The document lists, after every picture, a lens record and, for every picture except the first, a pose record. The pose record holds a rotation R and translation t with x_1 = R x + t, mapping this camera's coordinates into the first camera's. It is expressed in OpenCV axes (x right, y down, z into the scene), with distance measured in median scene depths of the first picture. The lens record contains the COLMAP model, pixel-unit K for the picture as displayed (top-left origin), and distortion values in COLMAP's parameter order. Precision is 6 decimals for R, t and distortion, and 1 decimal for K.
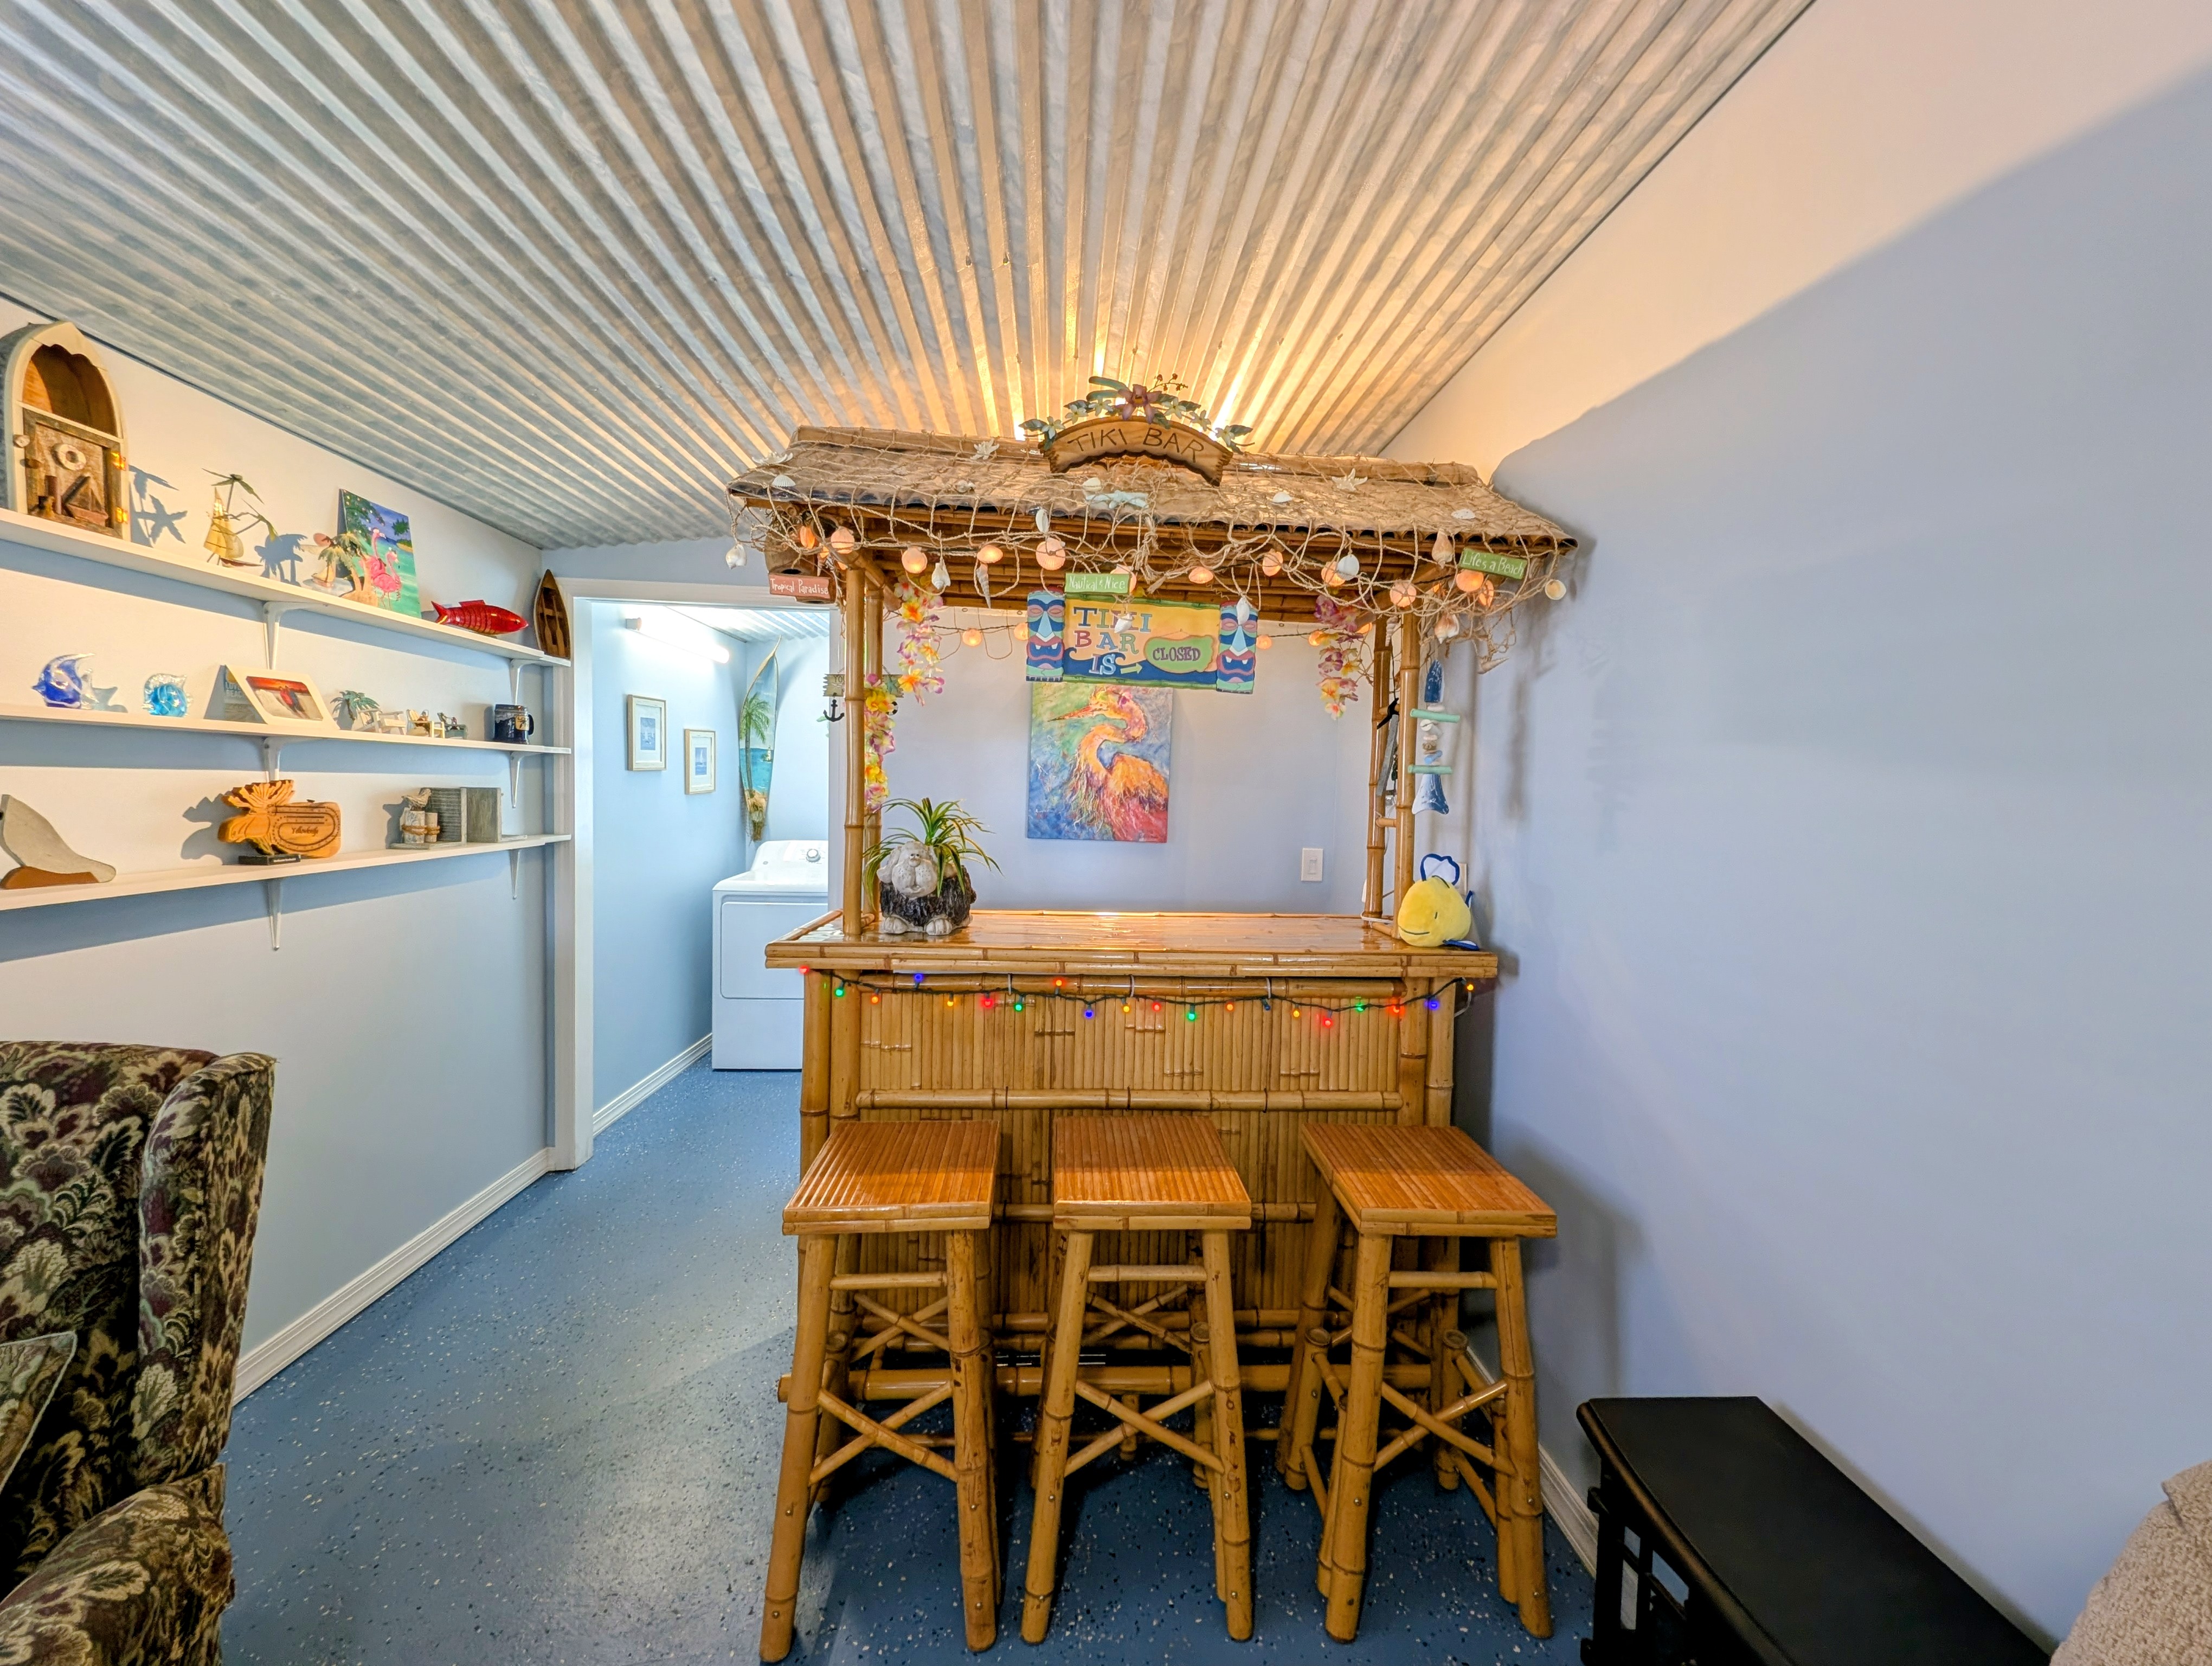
lens RADIAL K [[838.7, 0, 1077.8], [0, 838.7, 830.4], [0, 0, 1]] dist [0.003072, -0.002674]
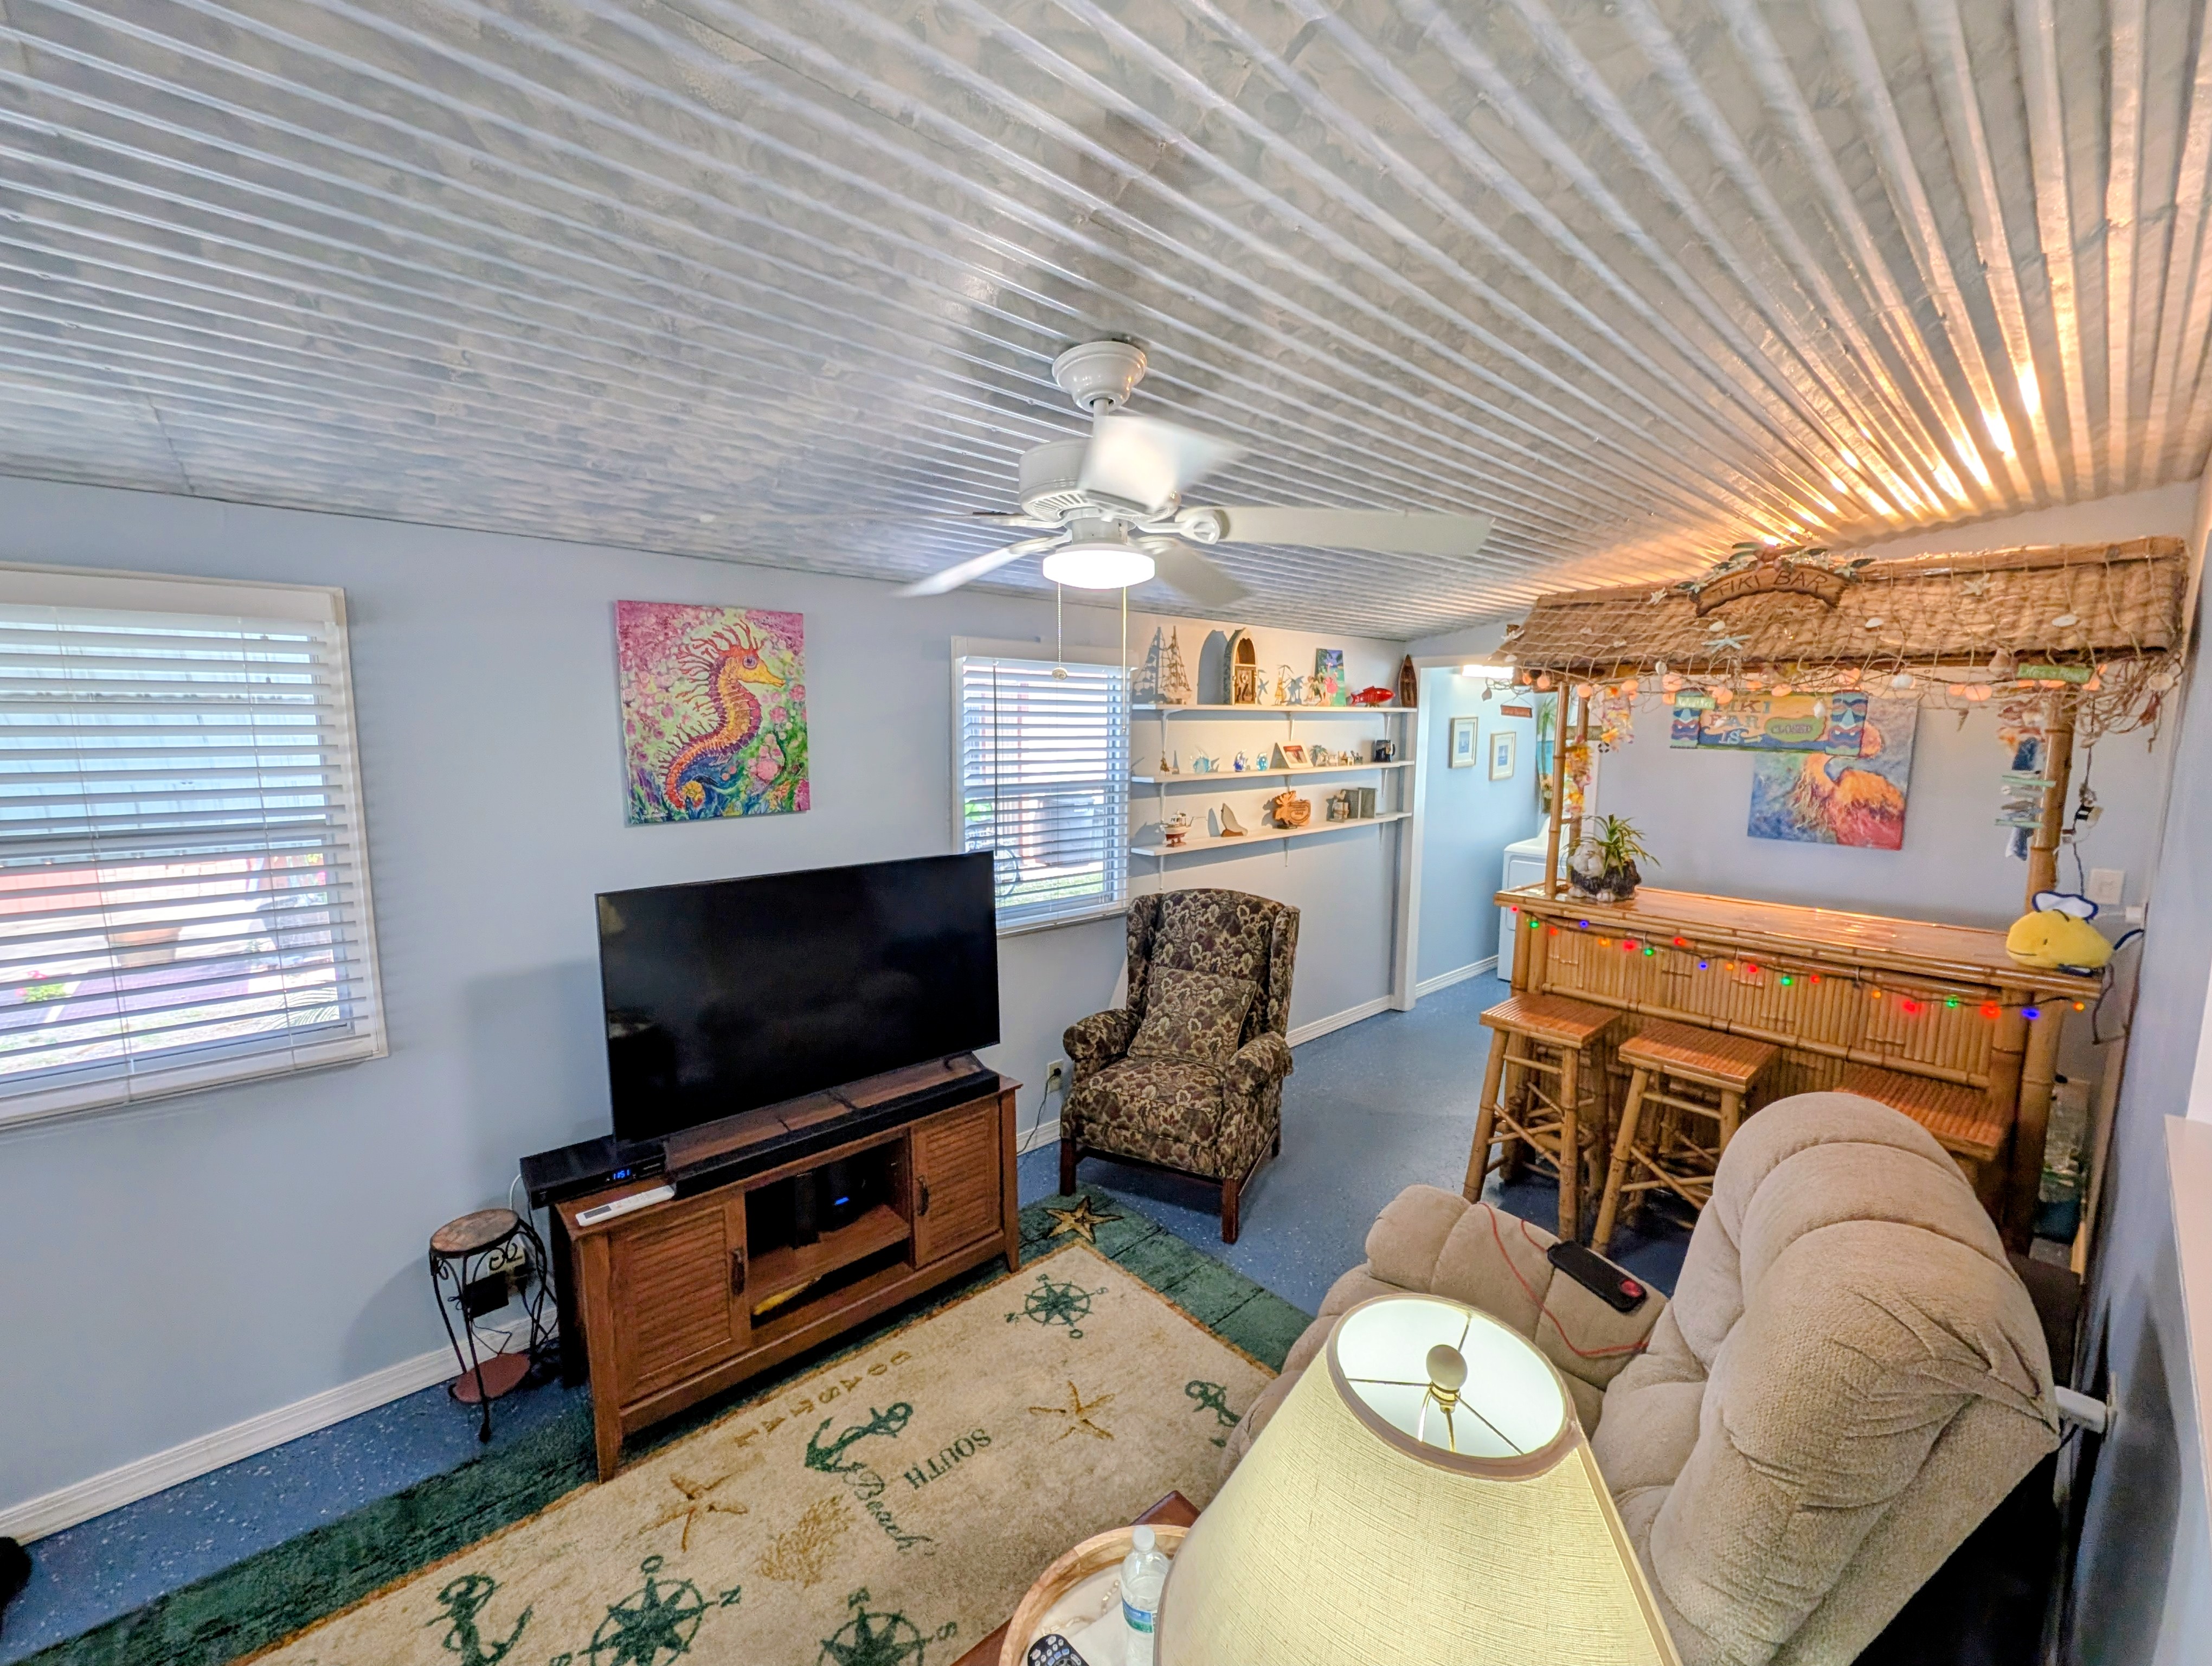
lens RADIAL K [[838.7, 0, 1118.8], [0, 838.7, 834.4], [0, 0, 1]] dist [0.003072, -0.002674]
pose [[0.625468, 0.078045, -0.776337, 0.518228], [-0.020861, 0.996302, 0.083350, -0.125428], [0.779971, -0.035938, 0.624783, -0.781982]]
